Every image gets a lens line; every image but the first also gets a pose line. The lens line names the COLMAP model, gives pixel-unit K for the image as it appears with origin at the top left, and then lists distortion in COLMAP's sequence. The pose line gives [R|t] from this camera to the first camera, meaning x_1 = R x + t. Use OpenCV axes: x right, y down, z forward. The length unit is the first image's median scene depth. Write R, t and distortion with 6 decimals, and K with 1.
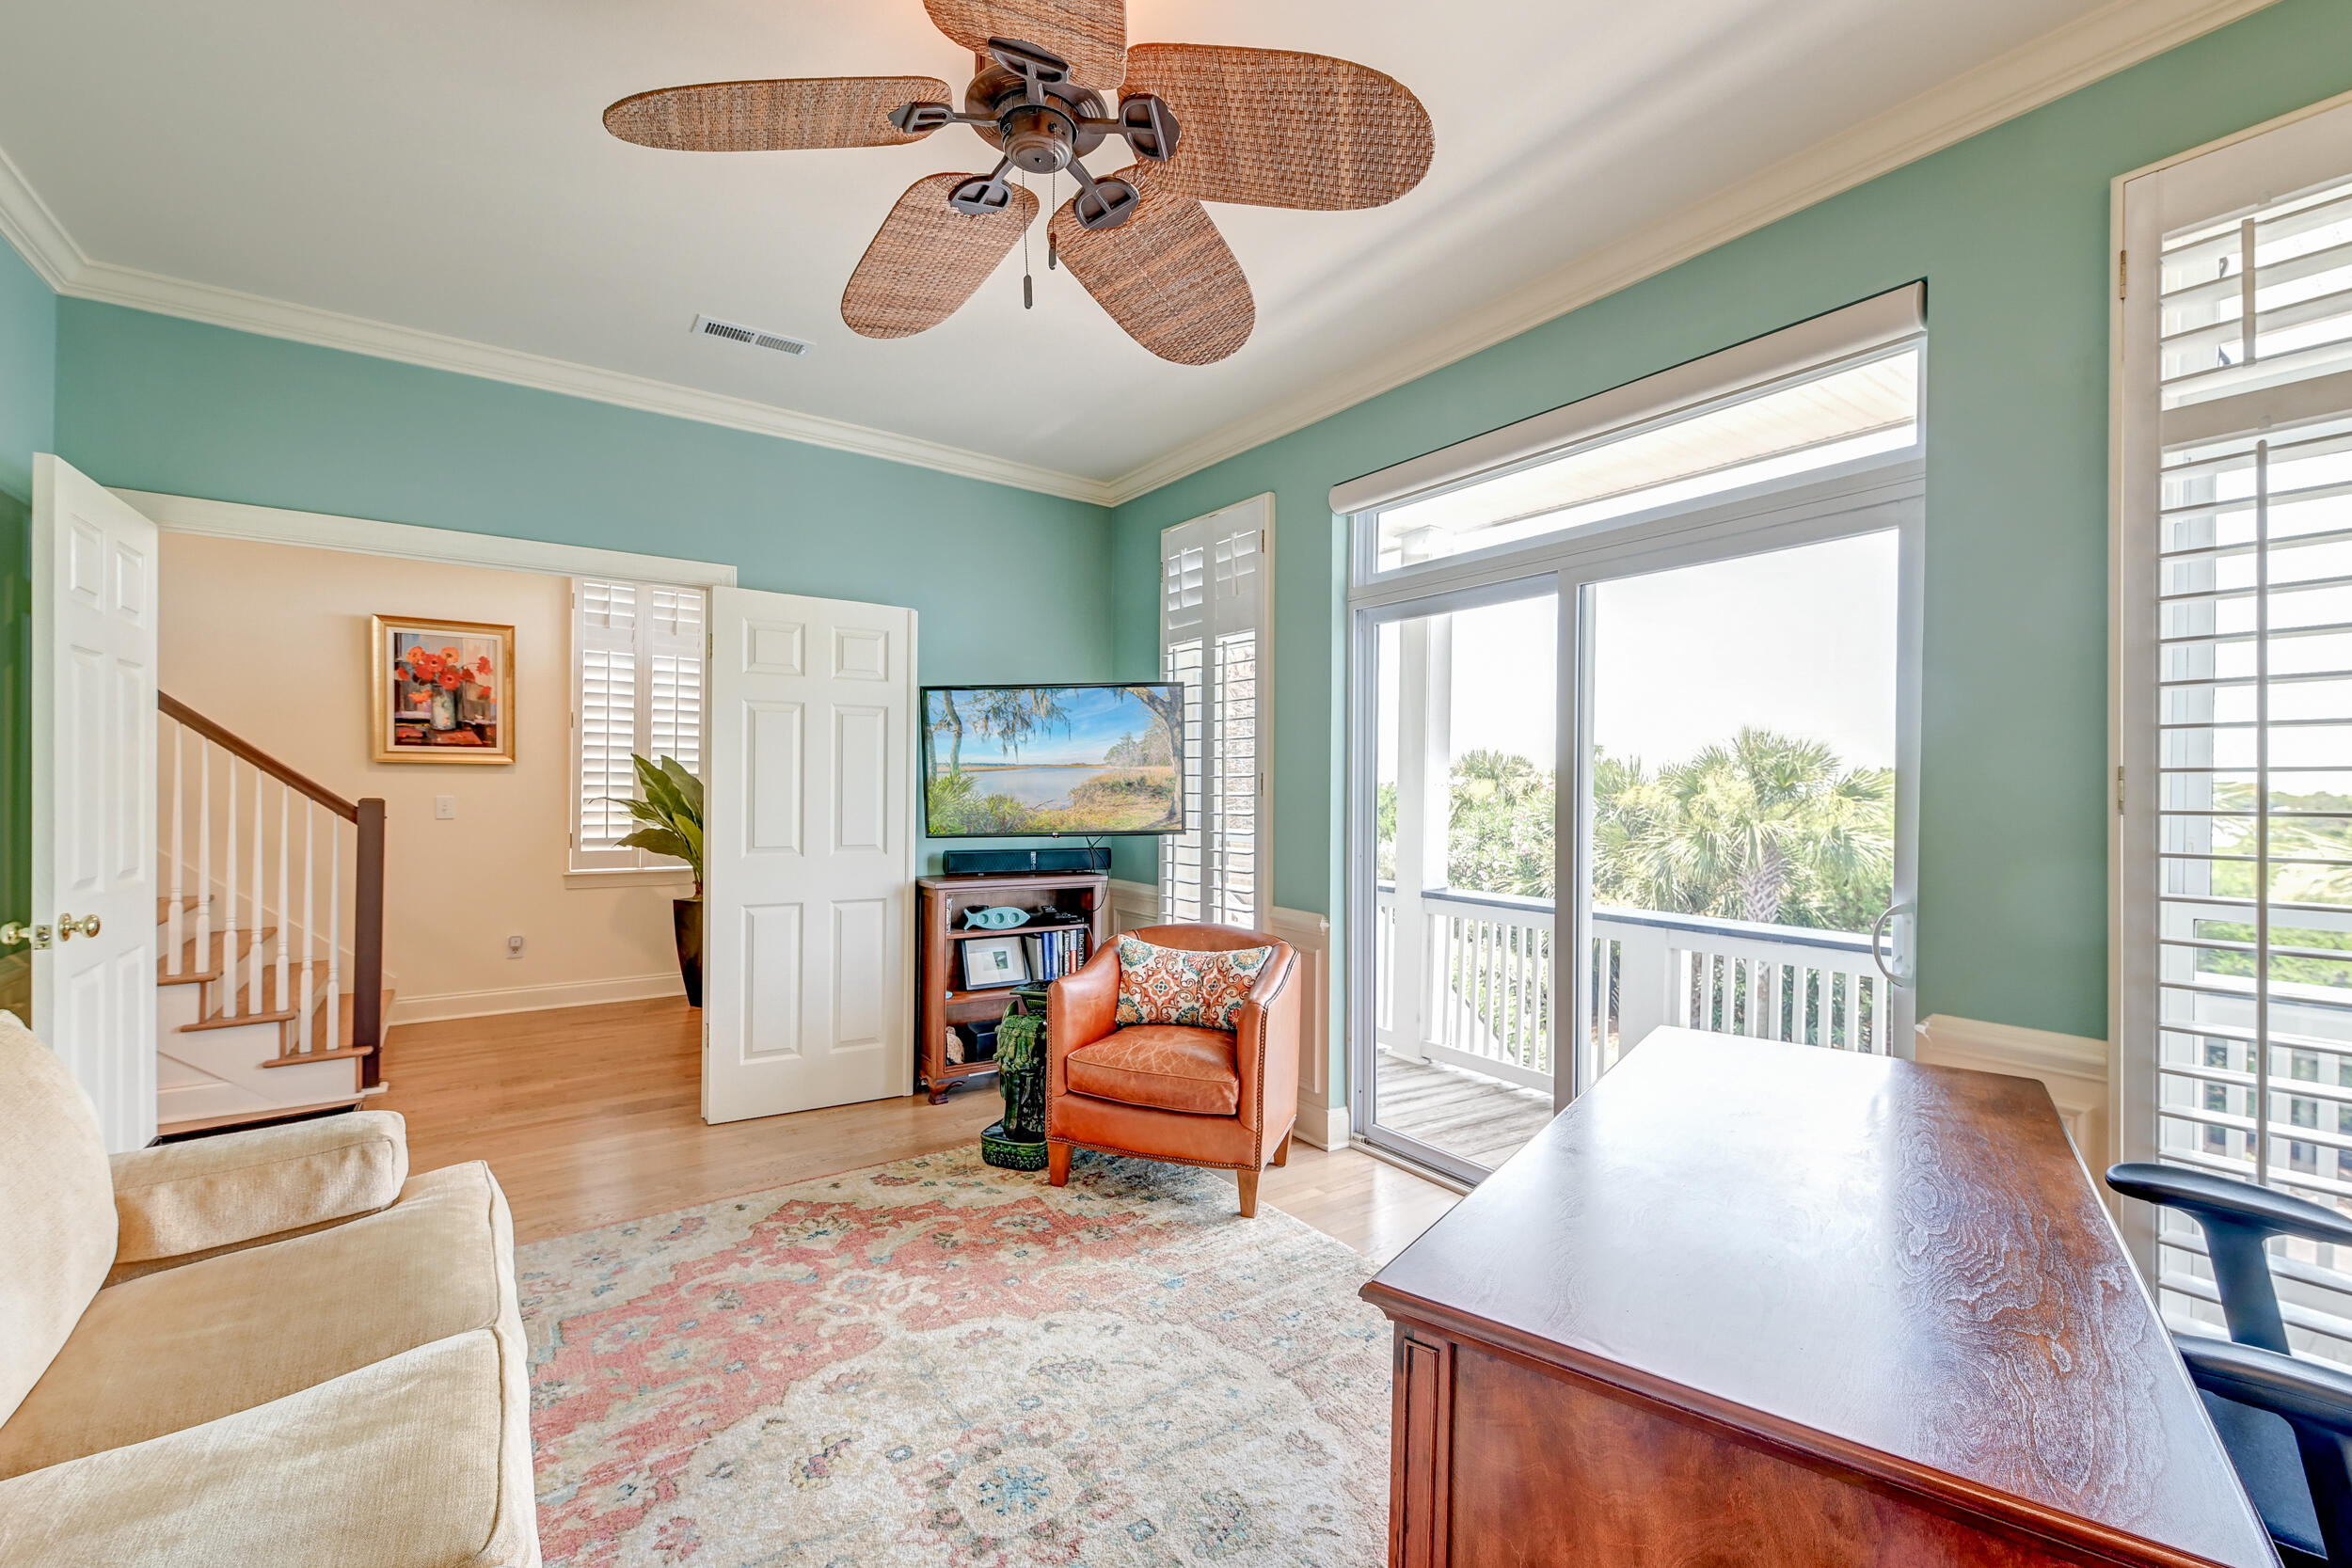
lens RADIAL K [[989.8, 0, 1179.6], [0, 989.8, 793.7], [0, 0, 1]] dist [0.020961, -0.008542]
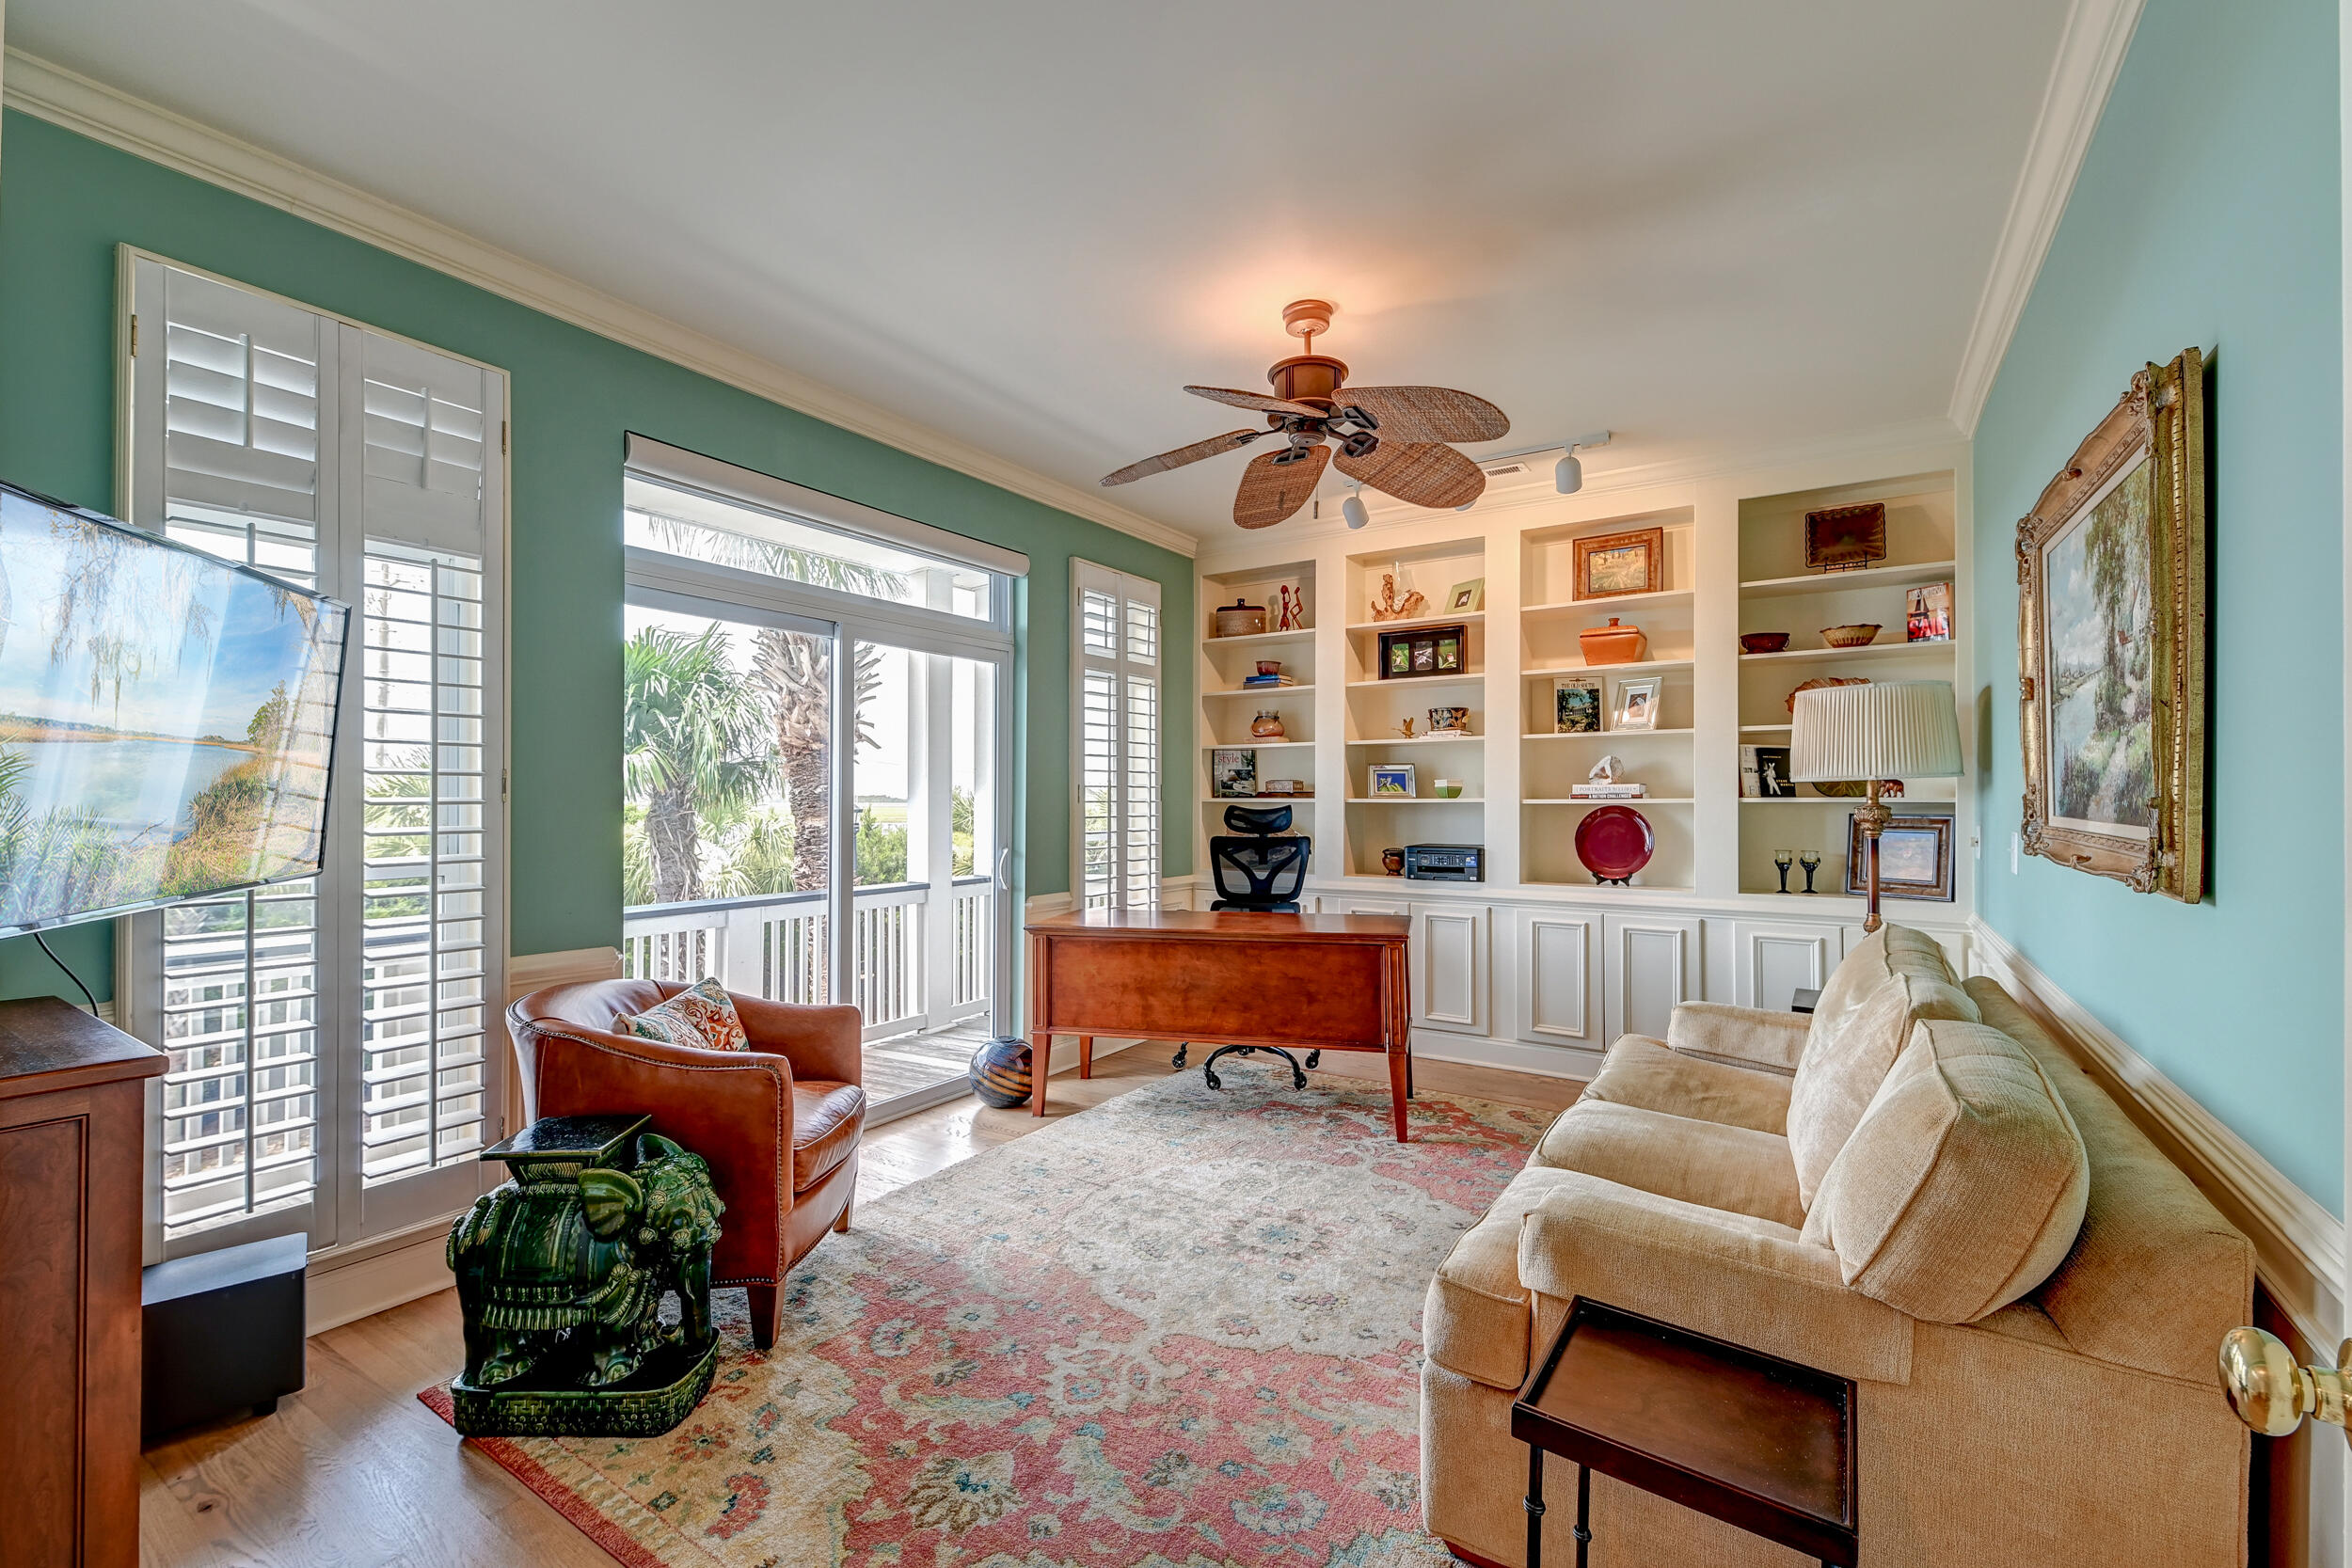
lens RADIAL K [[989.8, 0, 1179.6], [0, 989.8, 793.7], [0, 0, 1]] dist [0.020961, -0.008542]
pose [[-0.371451, -0.001962, 0.928451, -1.053825], [0.001877, 0.999994, 0.002865, -0.006729], [-0.928451, 0.002807, -0.371445, 1.157037]]
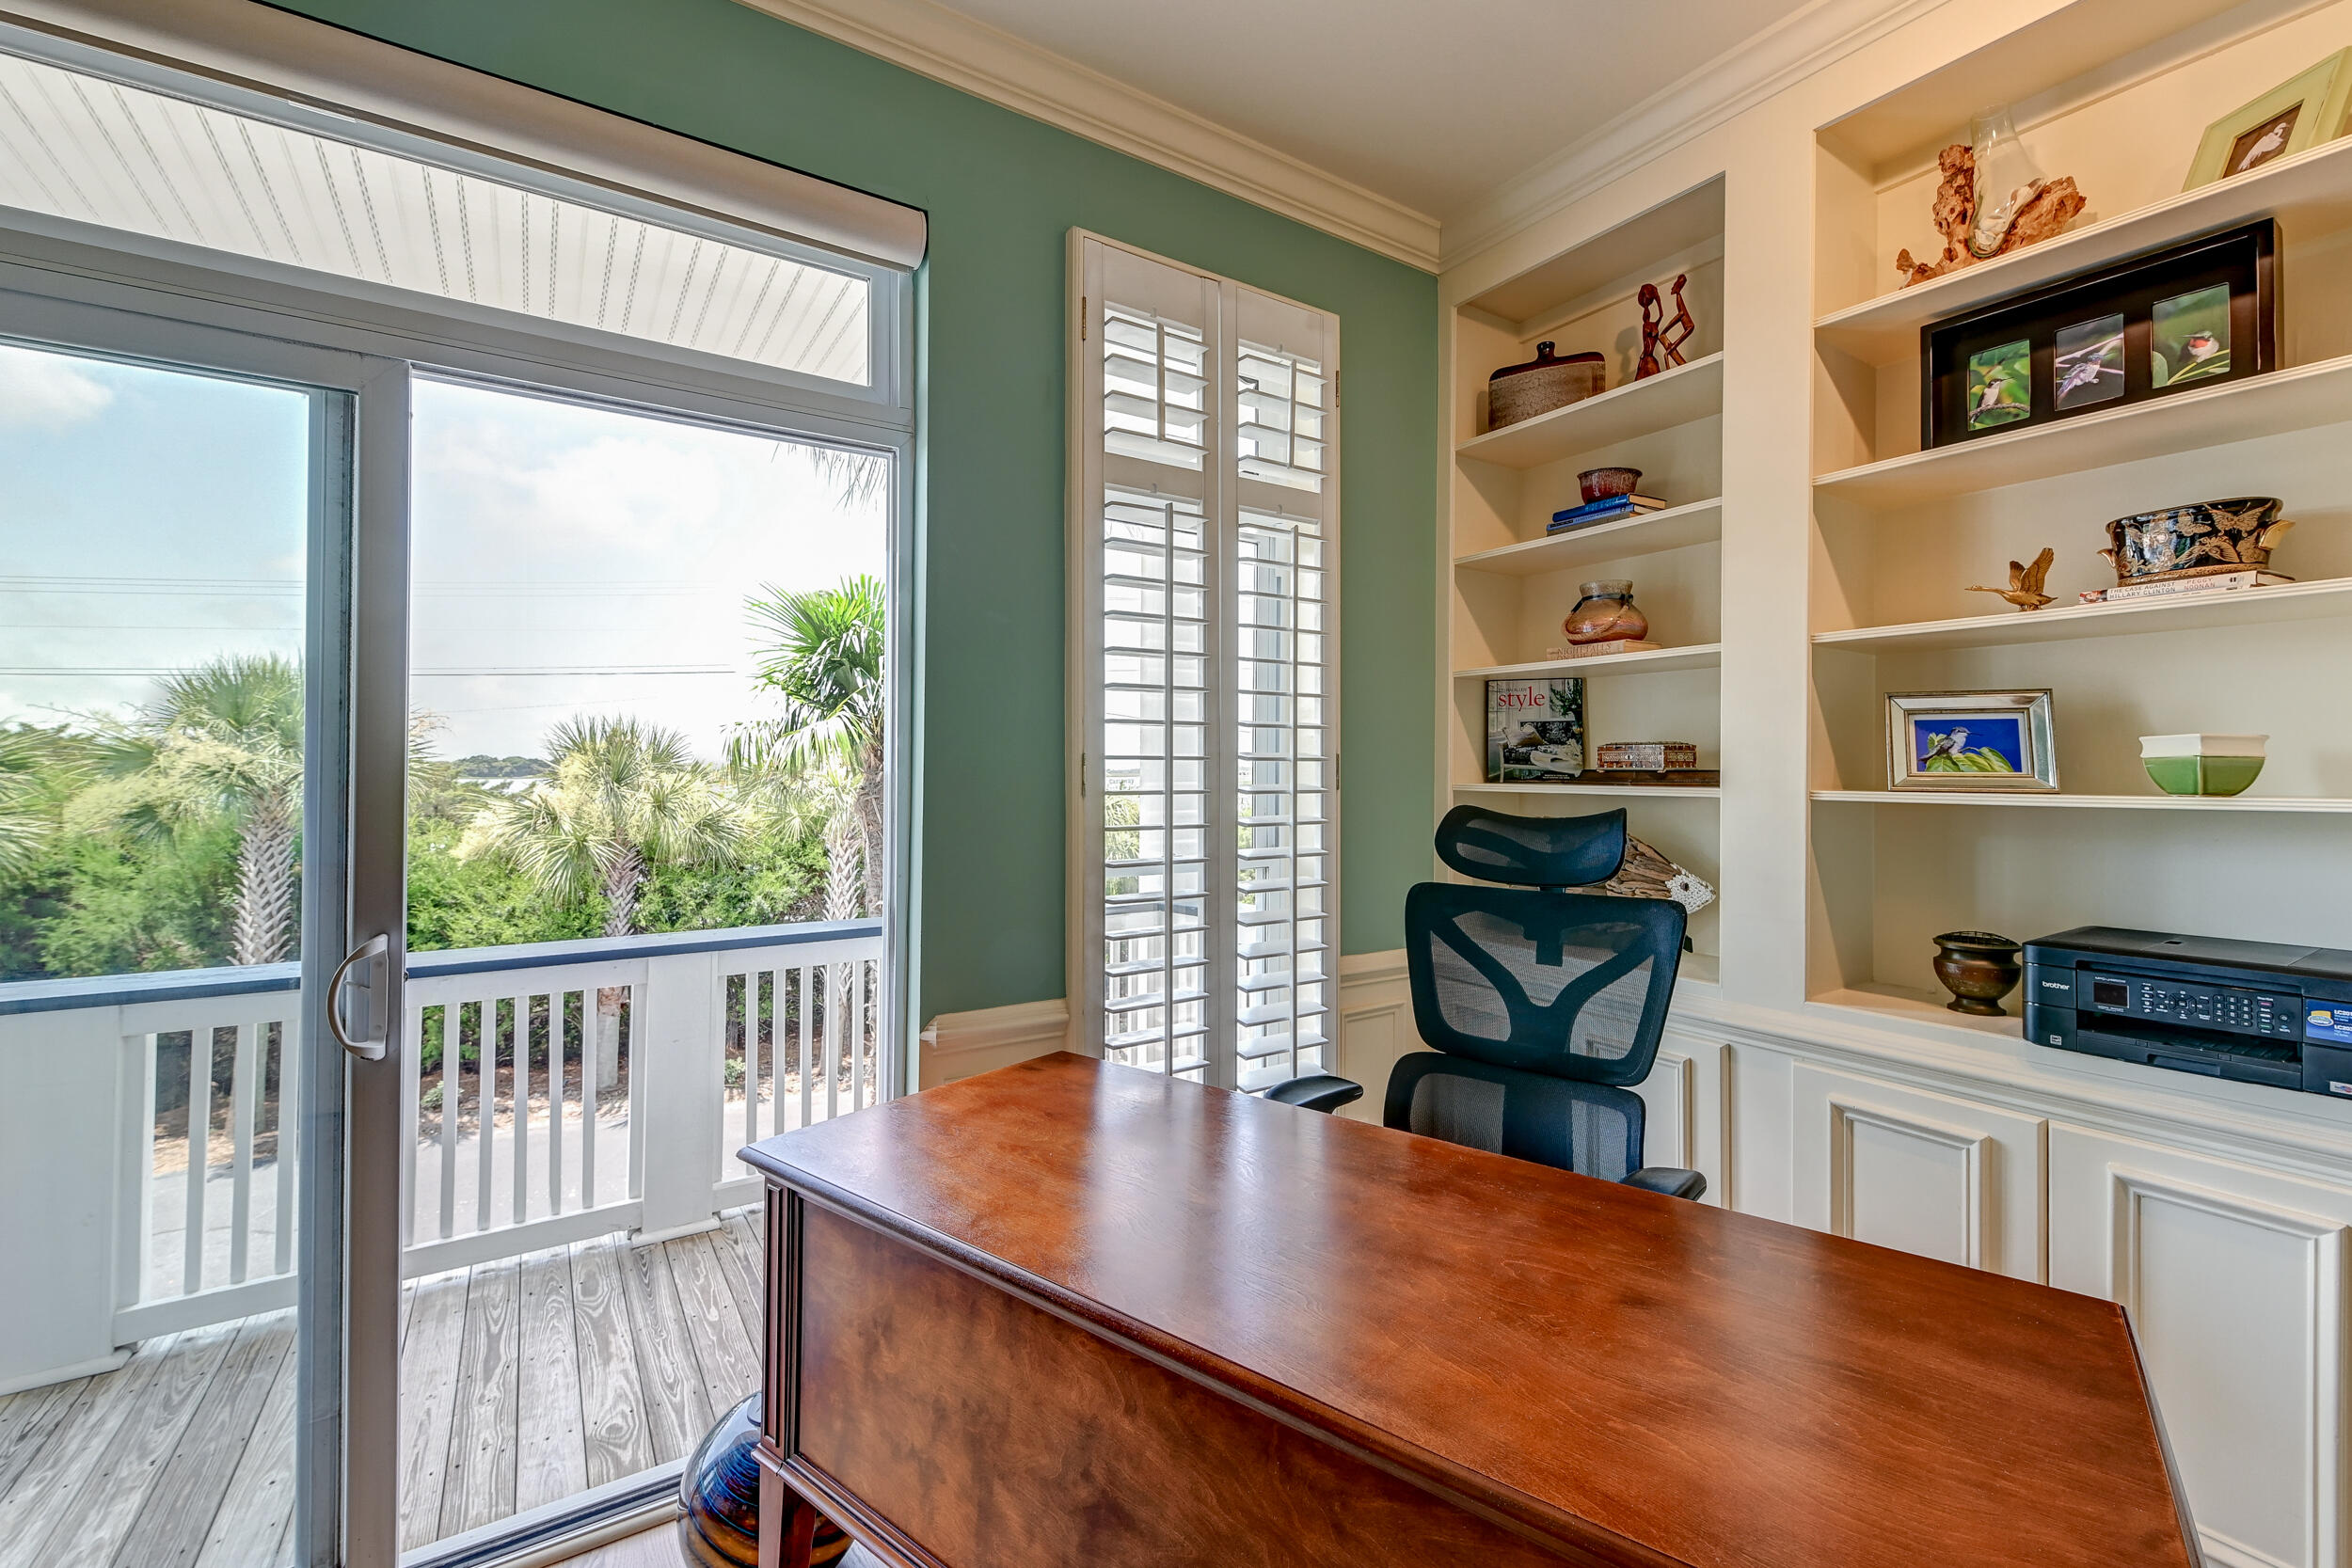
lens RADIAL K [[1004.9, 0, 1179.0], [0, 1004.9, 763.0], [0, 0, 1]] dist [0.021307, -0.008550]
pose [[0.035793, 0.001658, 0.999358, -0.131562], [0.000691, 0.999998, -0.001684, -0.009455], [-0.999359, 0.000751, 0.035791, 0.572335]]
